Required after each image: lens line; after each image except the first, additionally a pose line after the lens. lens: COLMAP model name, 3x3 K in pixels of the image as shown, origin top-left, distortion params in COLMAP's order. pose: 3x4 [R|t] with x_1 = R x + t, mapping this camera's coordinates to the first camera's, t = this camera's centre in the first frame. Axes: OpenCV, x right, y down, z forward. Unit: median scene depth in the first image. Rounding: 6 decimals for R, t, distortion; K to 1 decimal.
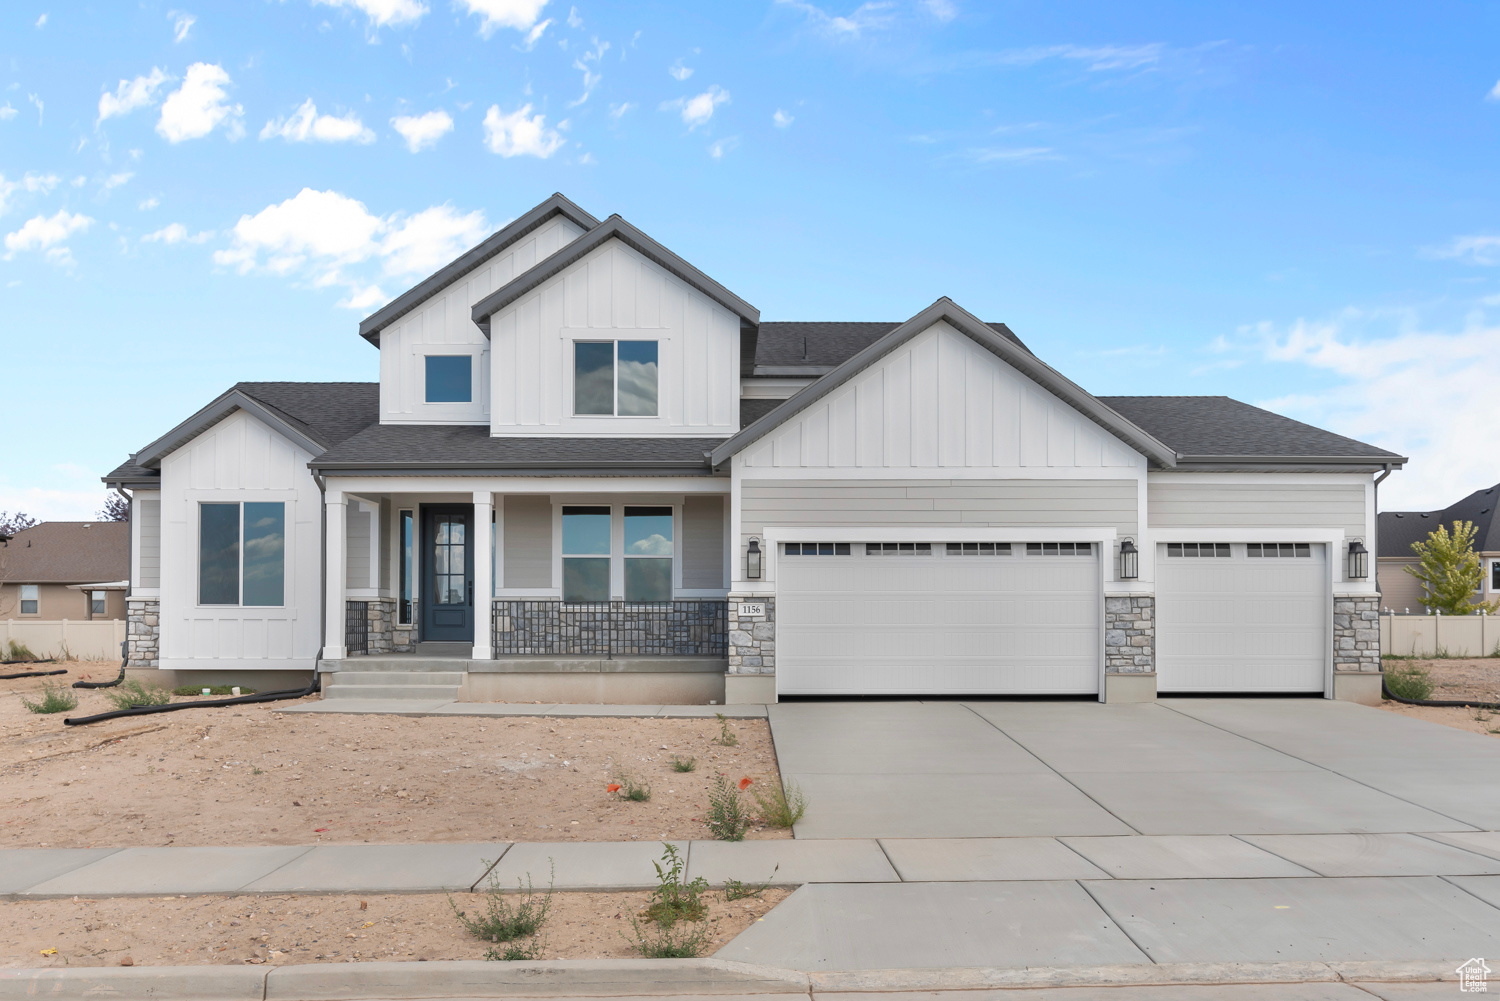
lens RADIAL K [[1123.5, 0, 750.0], [0, 1123.5, 500.5], [0, 0, 1]] dist [-0.003565, 0.000340]
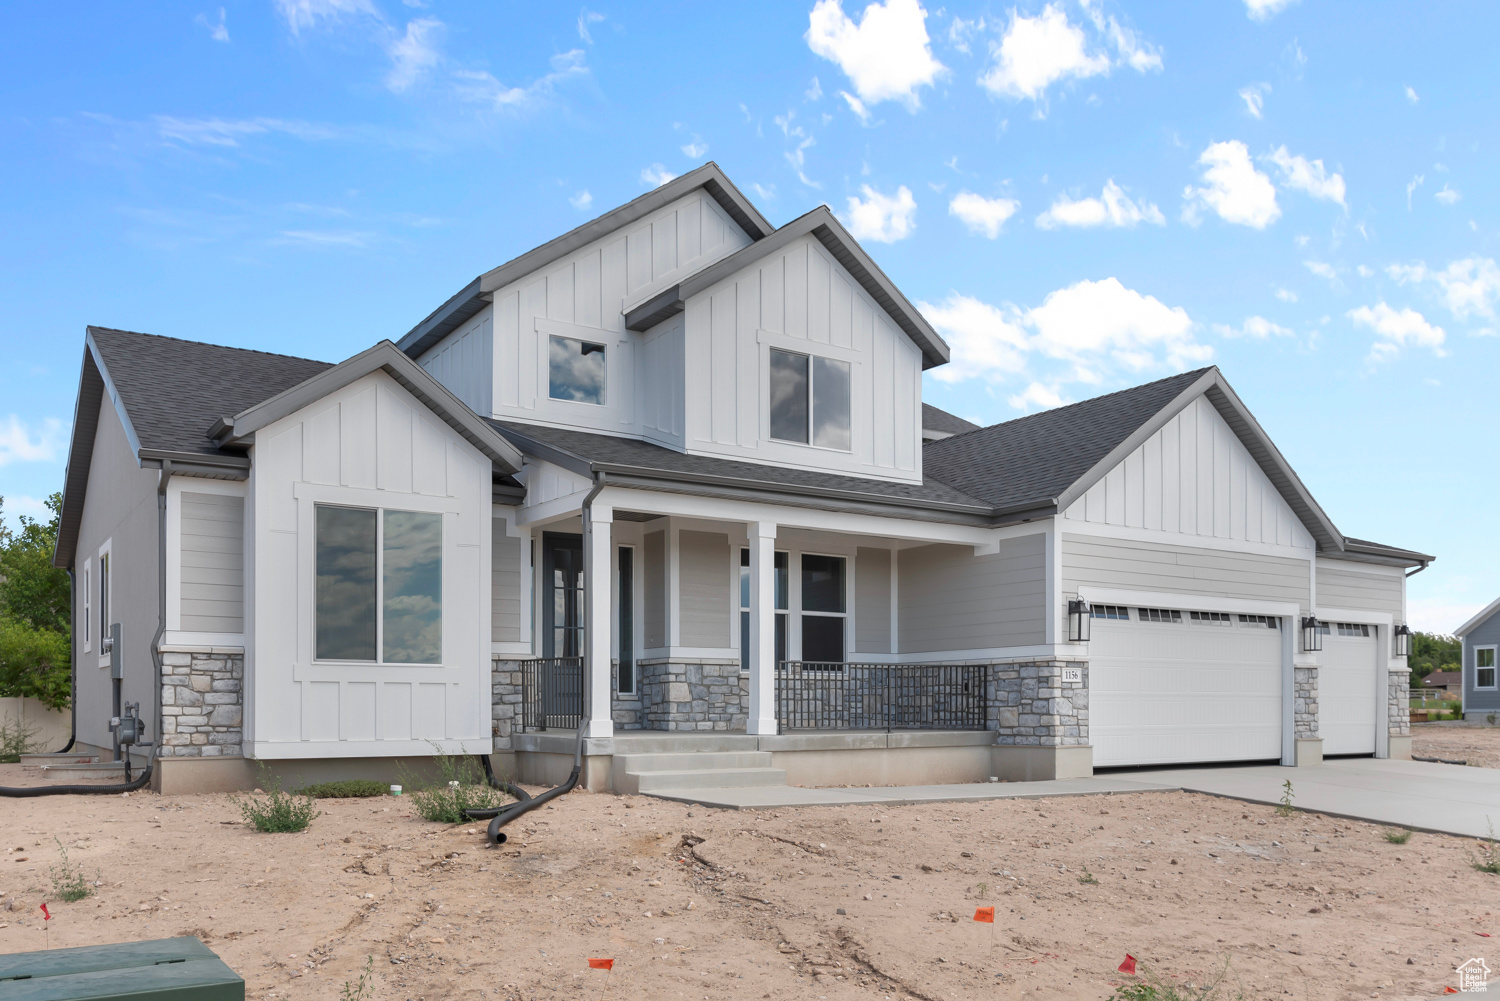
lens RADIAL K [[1198.2, 0, 750.6], [0, 1198.2, 574.7], [0, 0, 1]] dist [-0.007535, -0.002529]
pose [[0.845477, 0.057297, 0.530929, -0.699670], [-0.056043, 0.998257, -0.018484, 0.045016], [-0.531063, -0.014127, 0.847215, 0.292725]]
